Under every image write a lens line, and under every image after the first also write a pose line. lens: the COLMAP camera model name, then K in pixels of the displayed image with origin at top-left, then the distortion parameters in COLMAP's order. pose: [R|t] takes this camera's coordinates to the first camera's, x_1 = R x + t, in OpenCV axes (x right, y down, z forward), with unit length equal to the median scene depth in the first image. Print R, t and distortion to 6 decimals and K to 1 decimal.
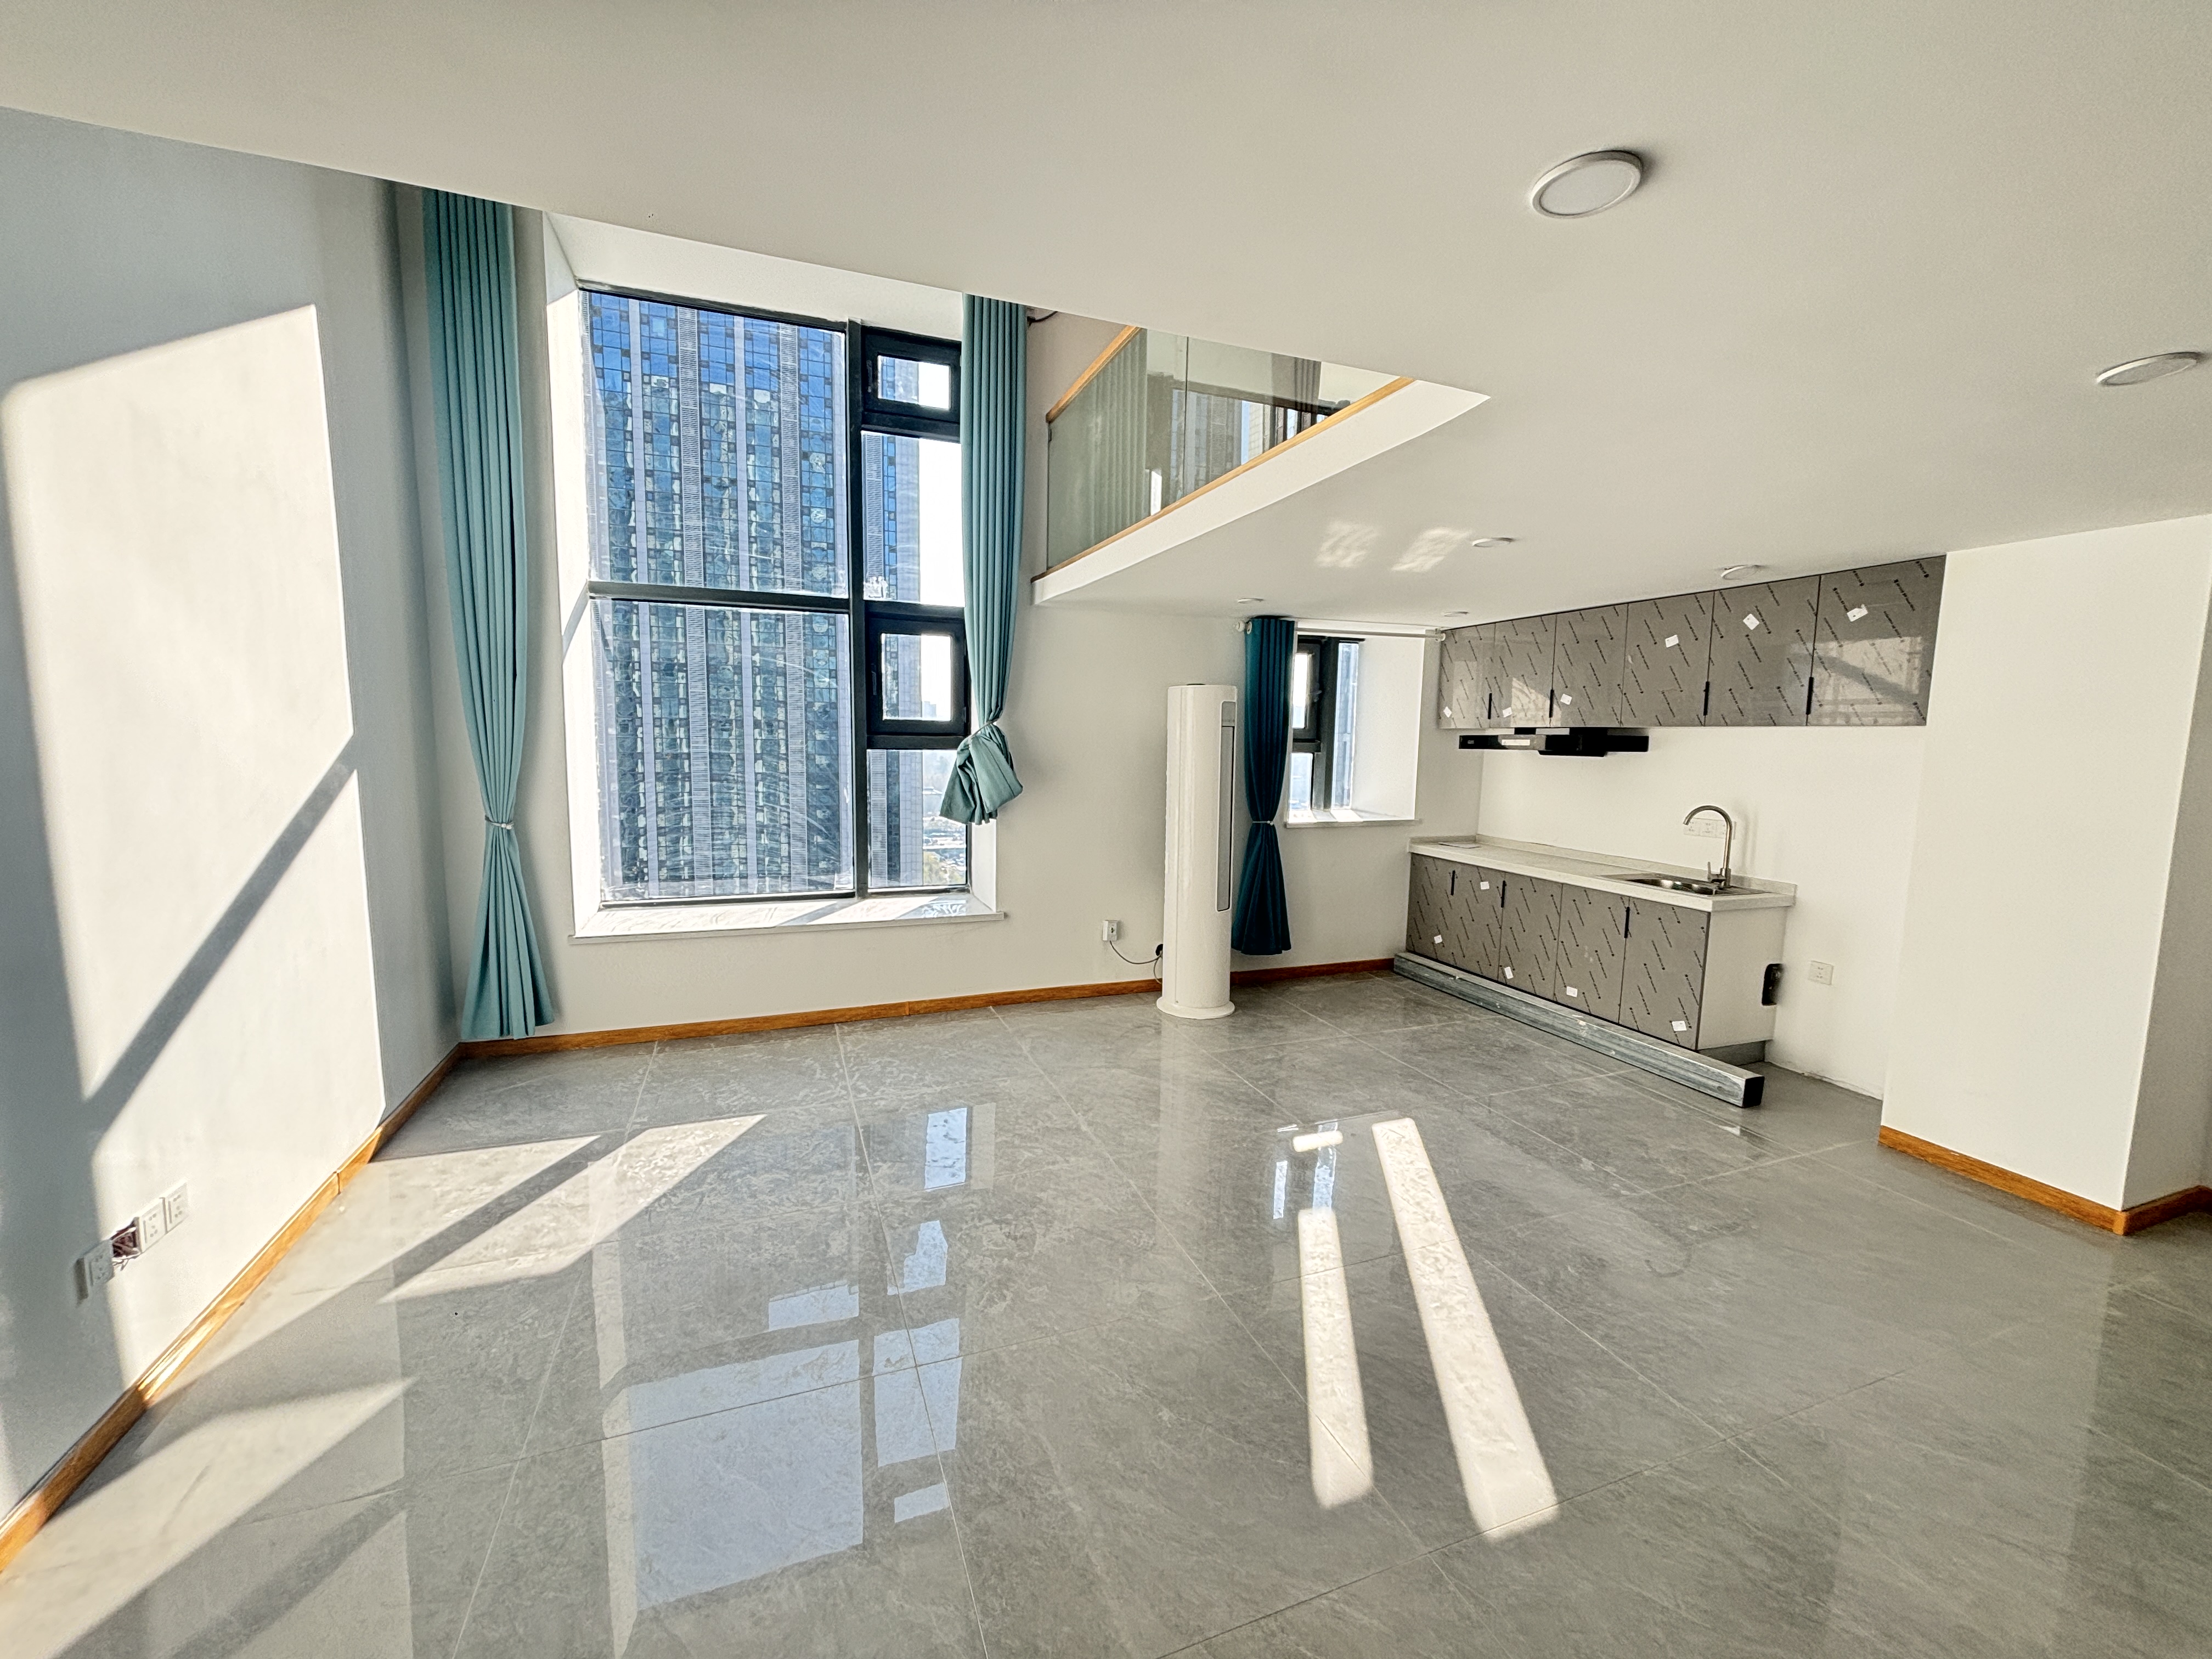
lens RADIAL K [[885.3, 0, 1108.7], [0, 885.3, 827.8], [0, 0, 1]] dist [0.001993, -0.000125]
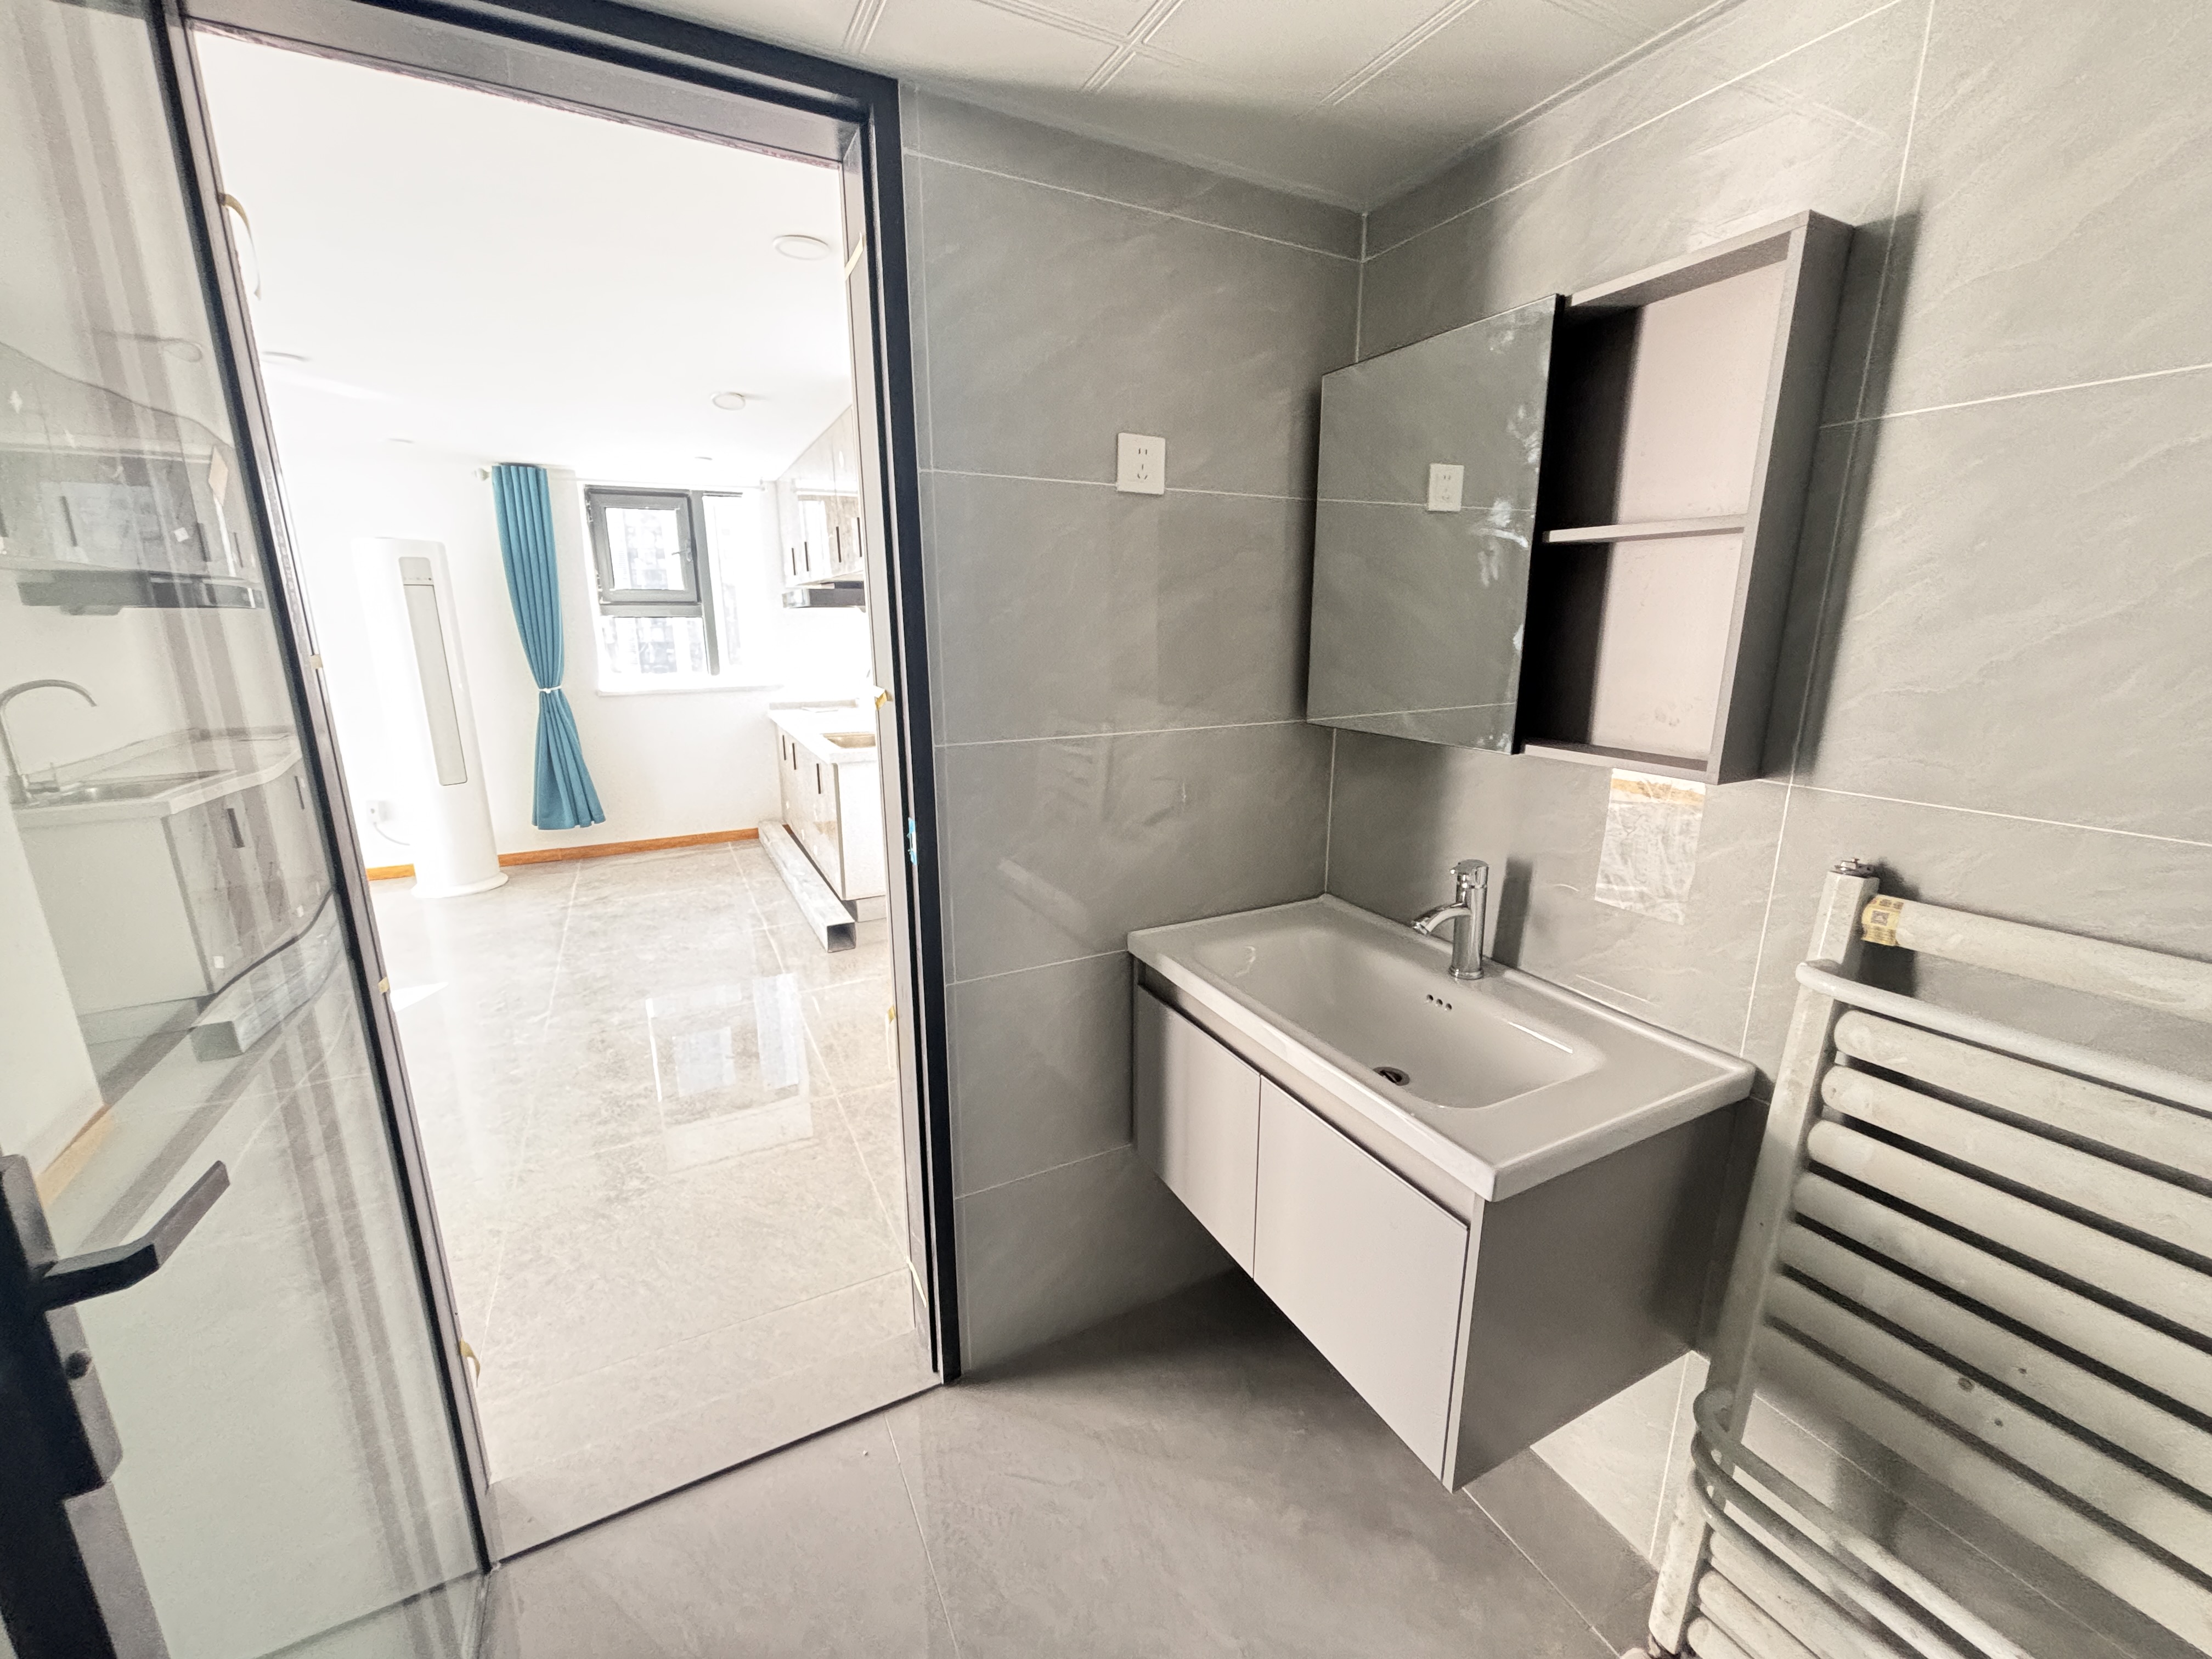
lens RADIAL K [[885.3, 0, 1108.7], [0, 885.3, 827.8], [0, 0, 1]] dist [0.001993, -0.000125]
pose [[0.993622, -0.043450, 0.104058, 0.712453], [0.029812, 0.991170, 0.129201, 0.038267], [-0.108753, -0.125274, 0.986144, -0.021098]]
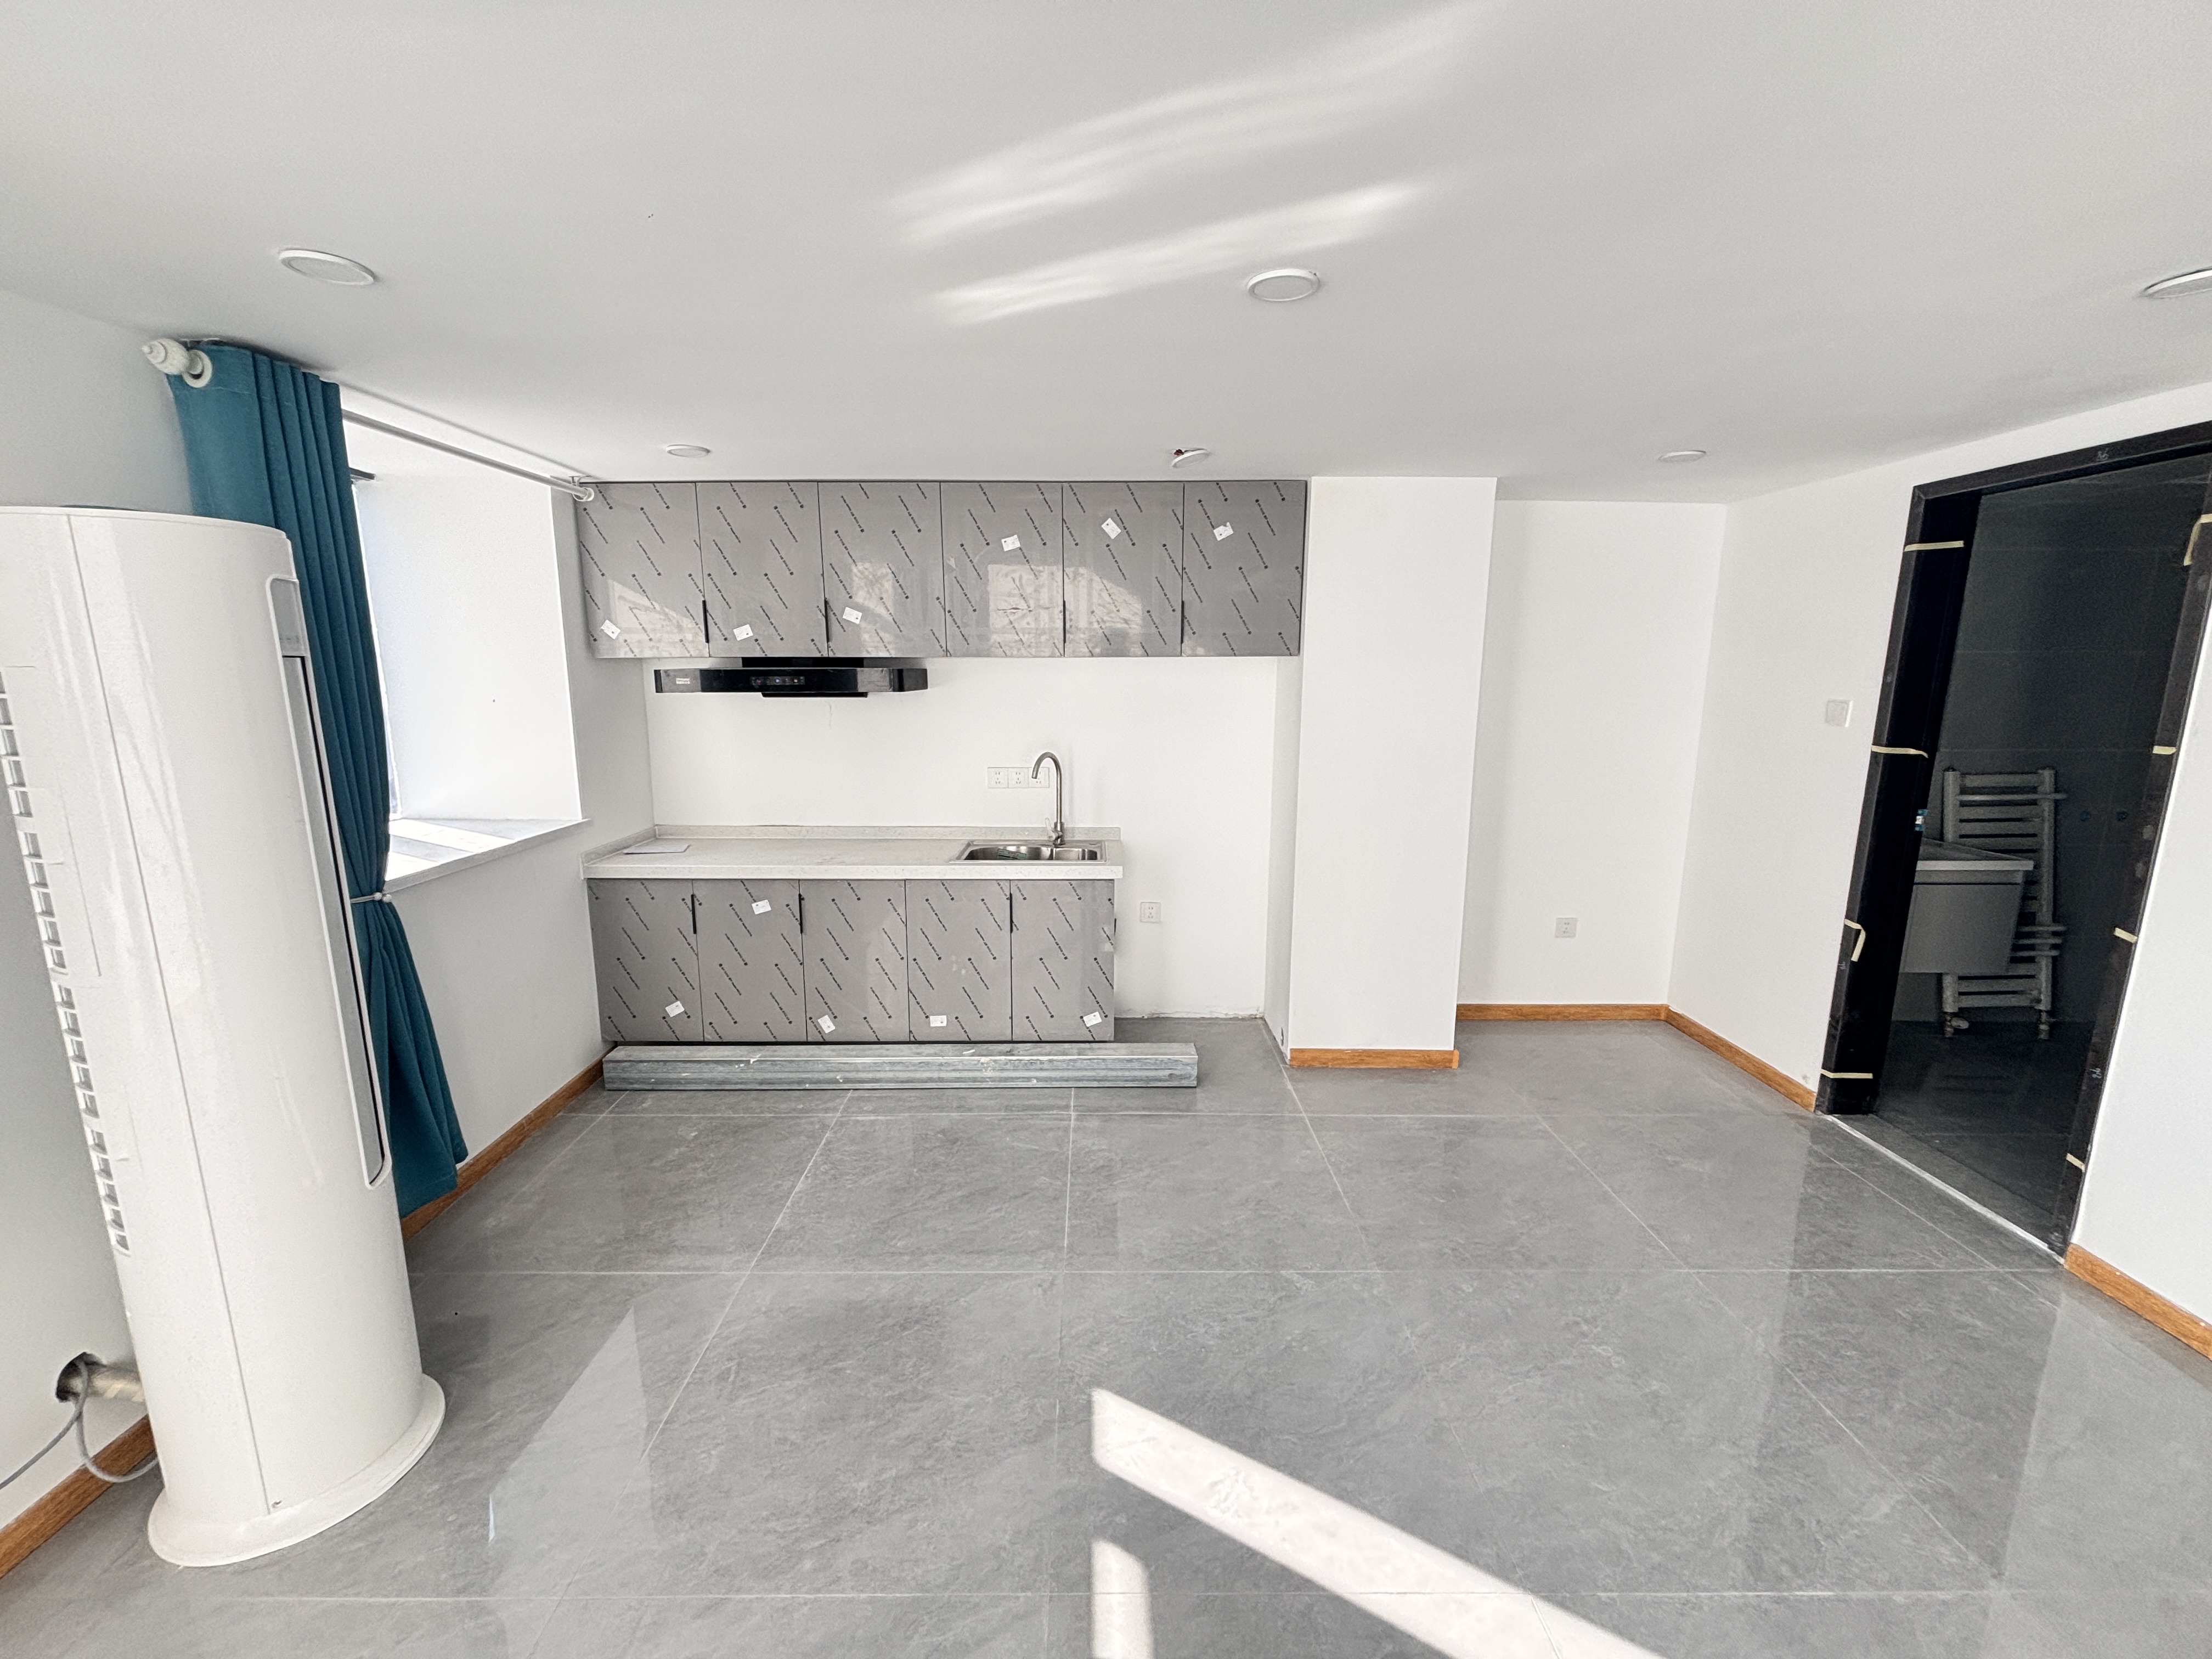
lens RADIAL K [[885.3, 0, 1108.7], [0, 885.3, 827.8], [0, 0, 1]] dist [0.001993, -0.000125]
pose [[0.354447, -0.179635, 0.917659, -0.068223], [0.104763, 0.982824, 0.151927, -0.066283], [-0.929189, 0.042286, 0.367178, 0.564132]]
